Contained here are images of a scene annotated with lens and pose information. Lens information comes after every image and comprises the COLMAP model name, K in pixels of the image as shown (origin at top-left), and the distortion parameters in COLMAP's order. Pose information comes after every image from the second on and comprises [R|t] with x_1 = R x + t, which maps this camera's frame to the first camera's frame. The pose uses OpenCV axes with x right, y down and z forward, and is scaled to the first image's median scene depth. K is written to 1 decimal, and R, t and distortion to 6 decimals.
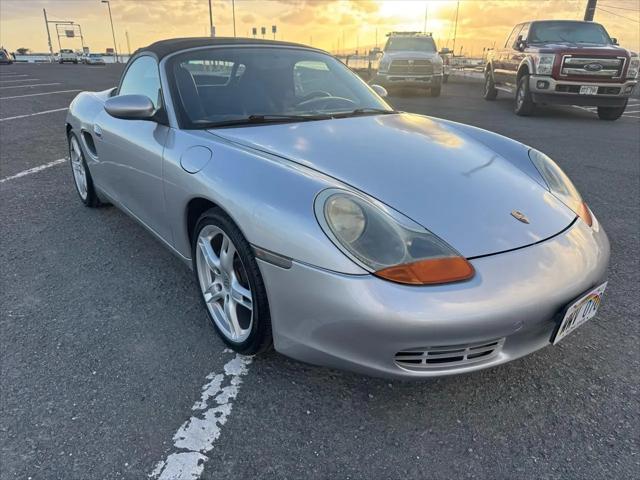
lens RADIAL K [[453.6, 0, 317.2], [0, 453.6, 239.0], [0, 0, 1]] dist [0.020148, -0.028377]
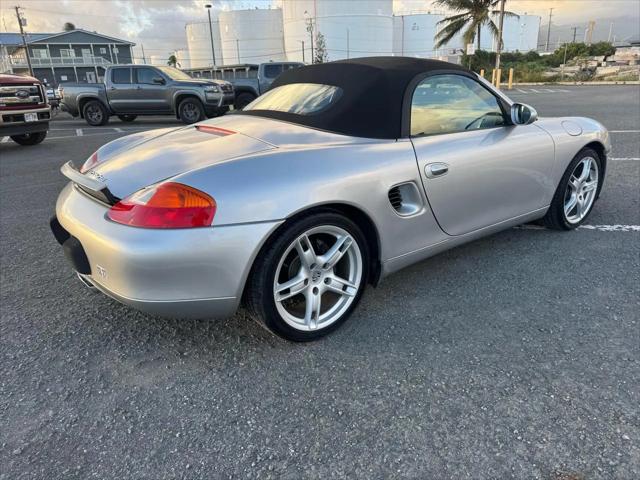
lens RADIAL K [[453.6, 0, 320.5], [0, 453.6, 239.9], [0, 0, 1]] dist [0.020148, -0.028377]
pose [[0.023311, -0.350843, 0.936144, -0.412150], [0.404987, 0.859439, 0.312011, -0.148285], [-0.914025, 0.371852, 0.162121, 0.355159]]
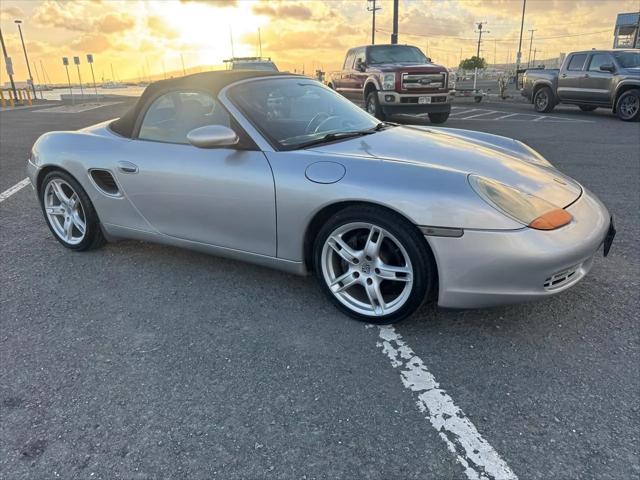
lens RADIAL K [[453.6, 0, 316.6], [0, 453.6, 232.6], [0, 0, 1]] dist [0.020148, -0.028377]
pose [[0.924984, -0.161081, 0.344176, -0.149234], [0.180673, 0.983215, -0.025402, 0.001708], [-0.334307, 0.085680, 0.938562, -0.020124]]
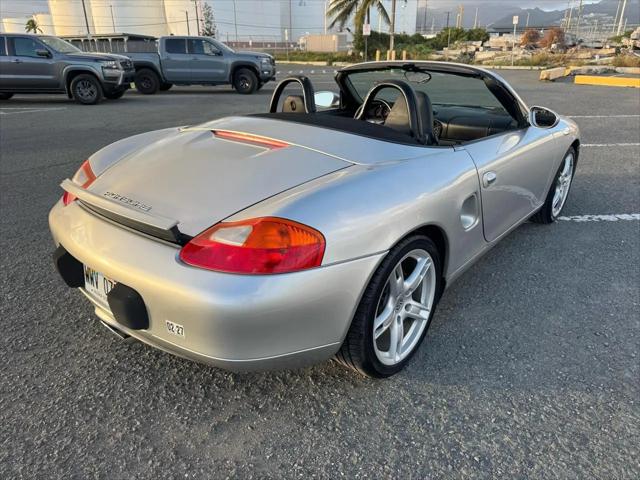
lens RADIAL K [[453.6, 0, 322.2], [0, 453.6, 240.4], [0, 0, 1]] dist [0.020148, -0.028377]
pose [[-0.207526, -0.390000, 0.897125, -0.374112], [0.363235, 0.820802, 0.440845, -0.191333], [-0.908292, 0.417354, -0.028676, 0.426645]]
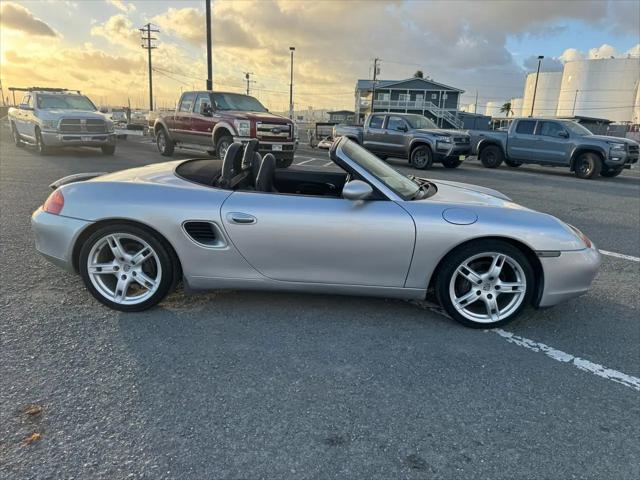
lens RADIAL K [[453.6, 0, 323.7], [0, 453.6, 242.4], [0, 0, 1]] dist [0.020148, -0.028377]
pose [[0.635647, -0.186897, 0.749014, -0.363324], [0.258013, 0.965890, 0.022051, -0.050534], [-0.727587, 0.179239, 0.662187, 0.065601]]
